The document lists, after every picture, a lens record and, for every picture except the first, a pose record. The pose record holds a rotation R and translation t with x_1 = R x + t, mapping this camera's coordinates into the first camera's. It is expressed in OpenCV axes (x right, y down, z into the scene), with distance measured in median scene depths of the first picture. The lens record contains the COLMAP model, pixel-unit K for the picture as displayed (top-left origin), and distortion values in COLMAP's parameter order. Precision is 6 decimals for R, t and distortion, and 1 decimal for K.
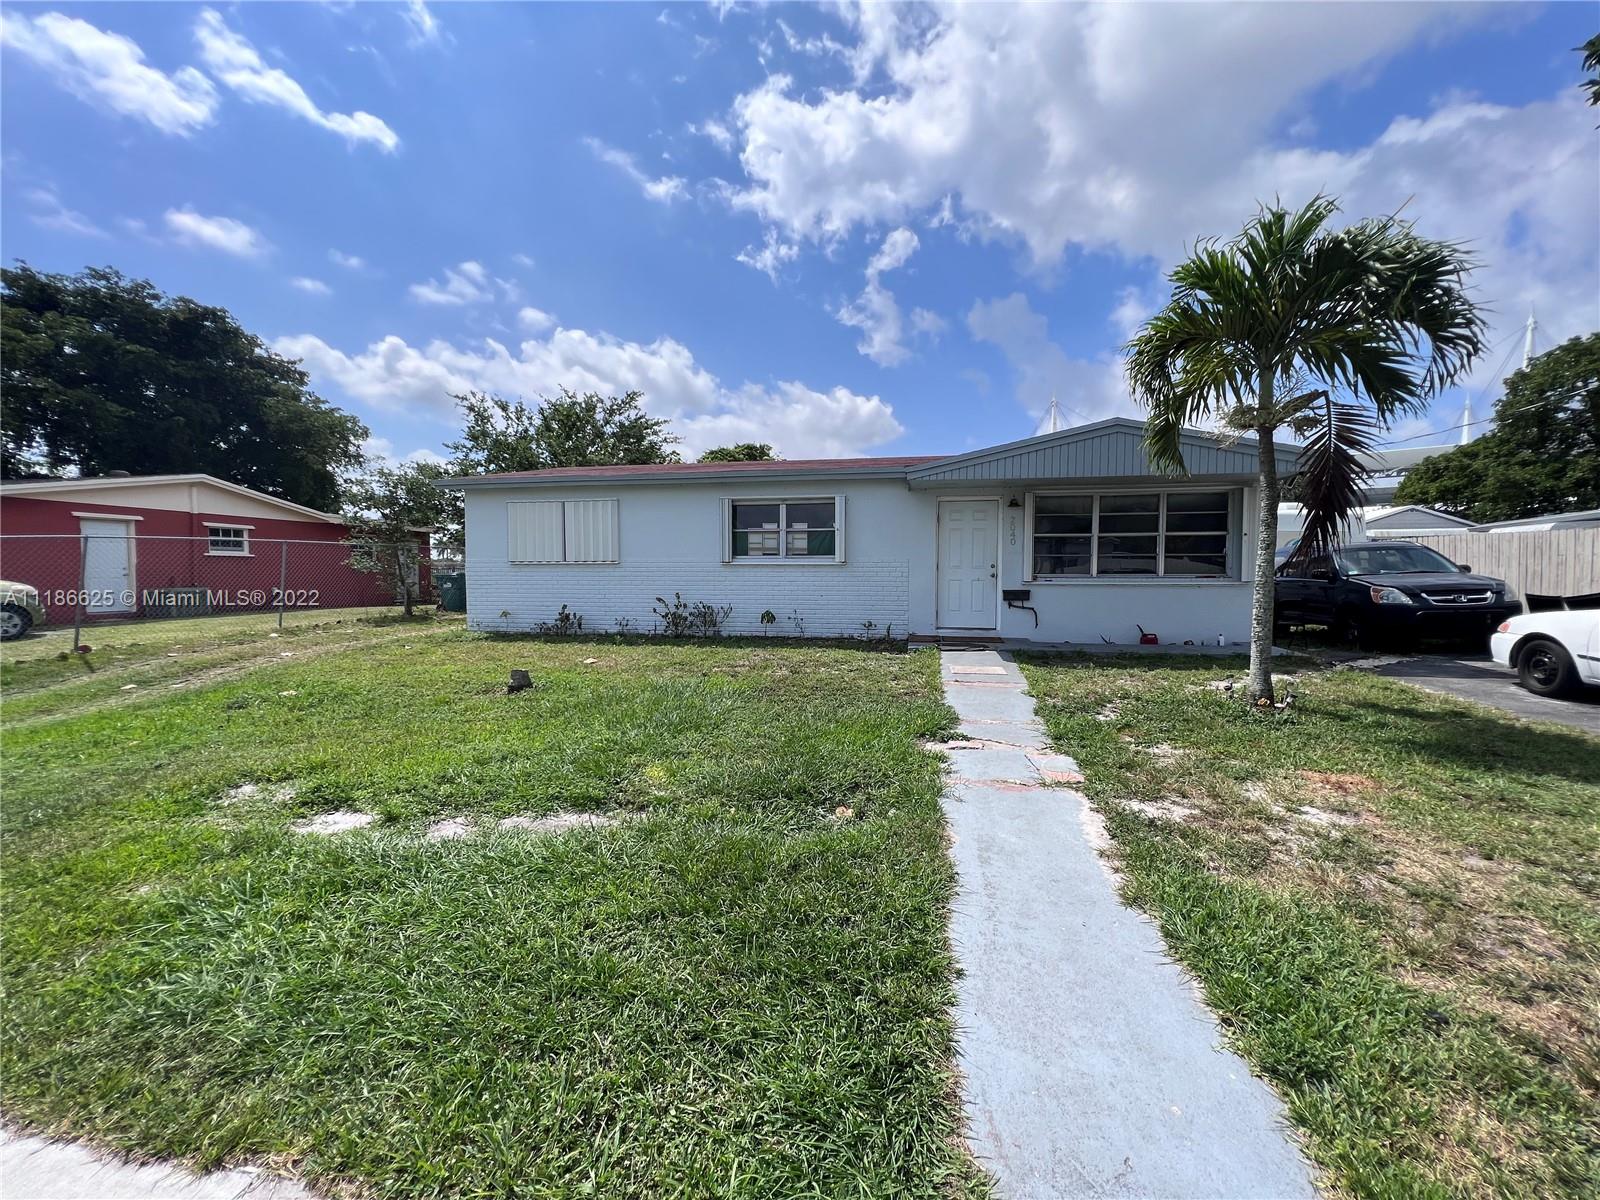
lens RADIAL K [[691.0, 0, 800.0], [0, 691.0, 600.0], [0, 0, 1]] dist [0.009331, 0.000129]
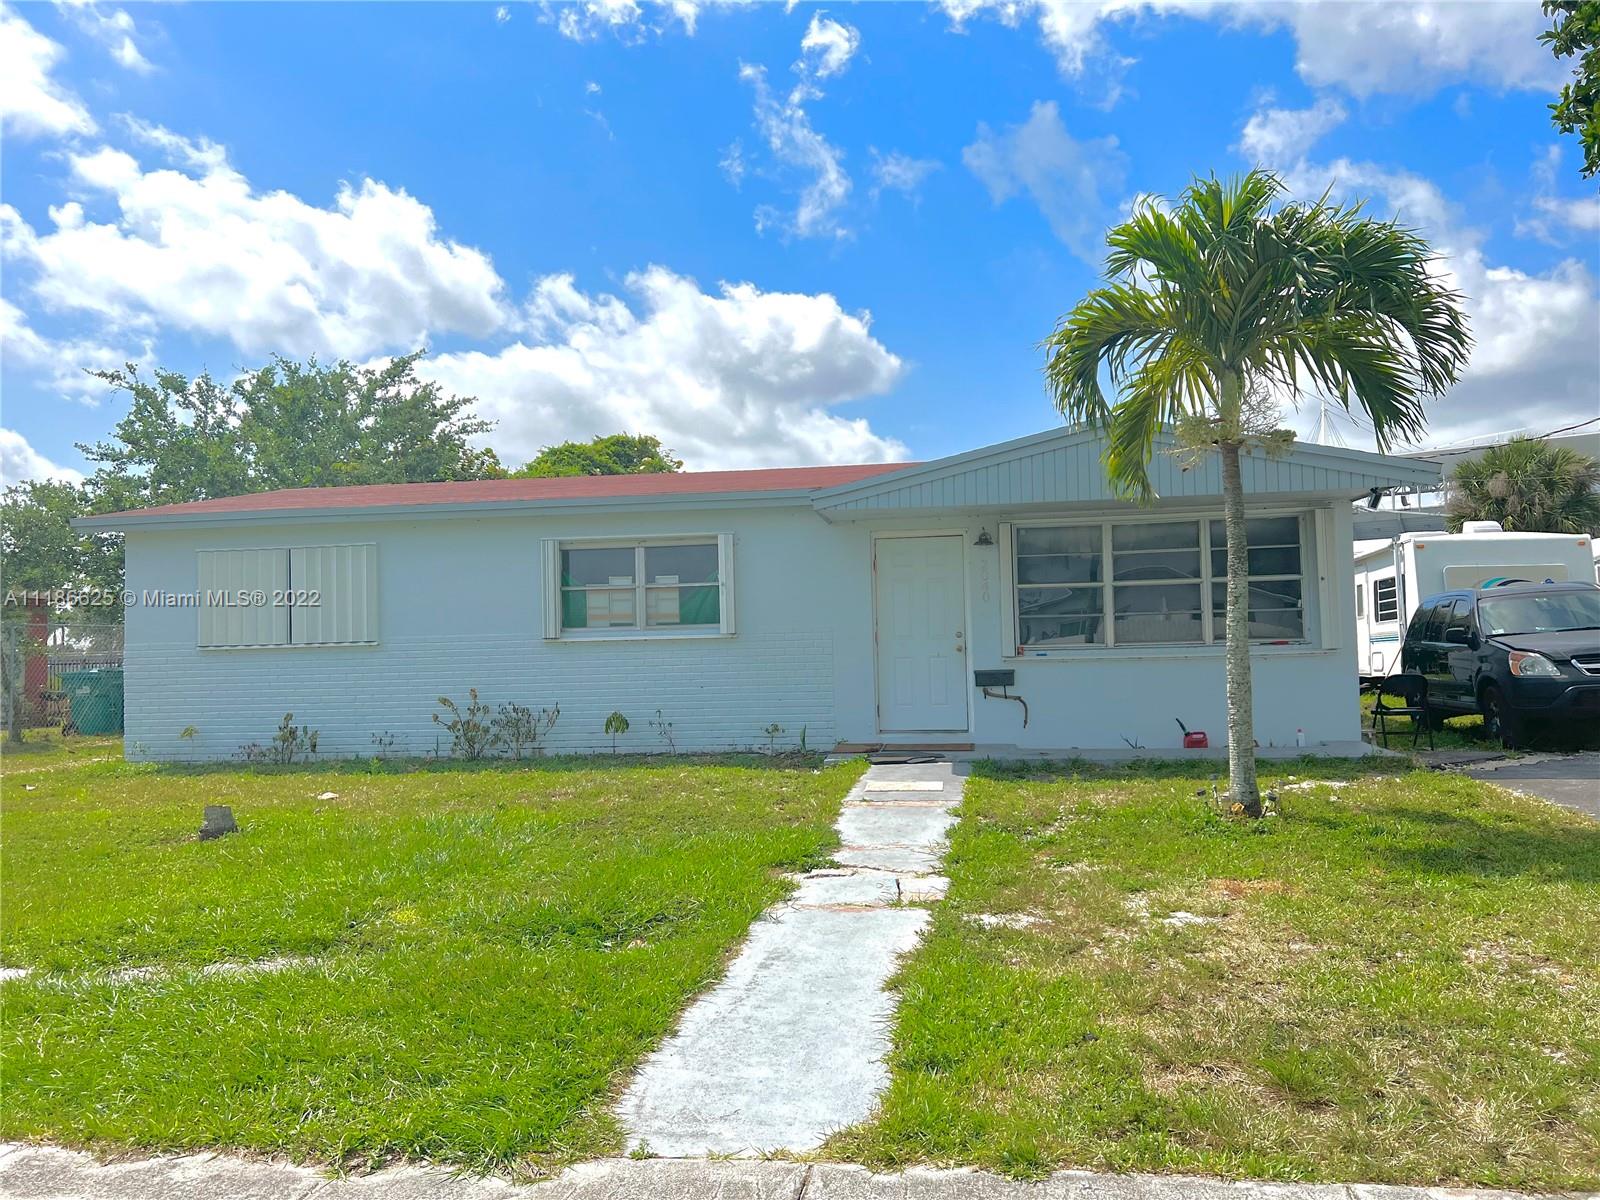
lens RADIAL K [[1251.8, 0, 800.0], [0, 1251.8, 600.0], [0, 0, 1]] dist [0.089018, -0.113120]
pose [[0.998254, -0.023470, 0.054205, 0.064265], [0.027836, 0.996305, -0.081244, 0.010654], [-0.052098, 0.082611, 0.995219, -0.180083]]
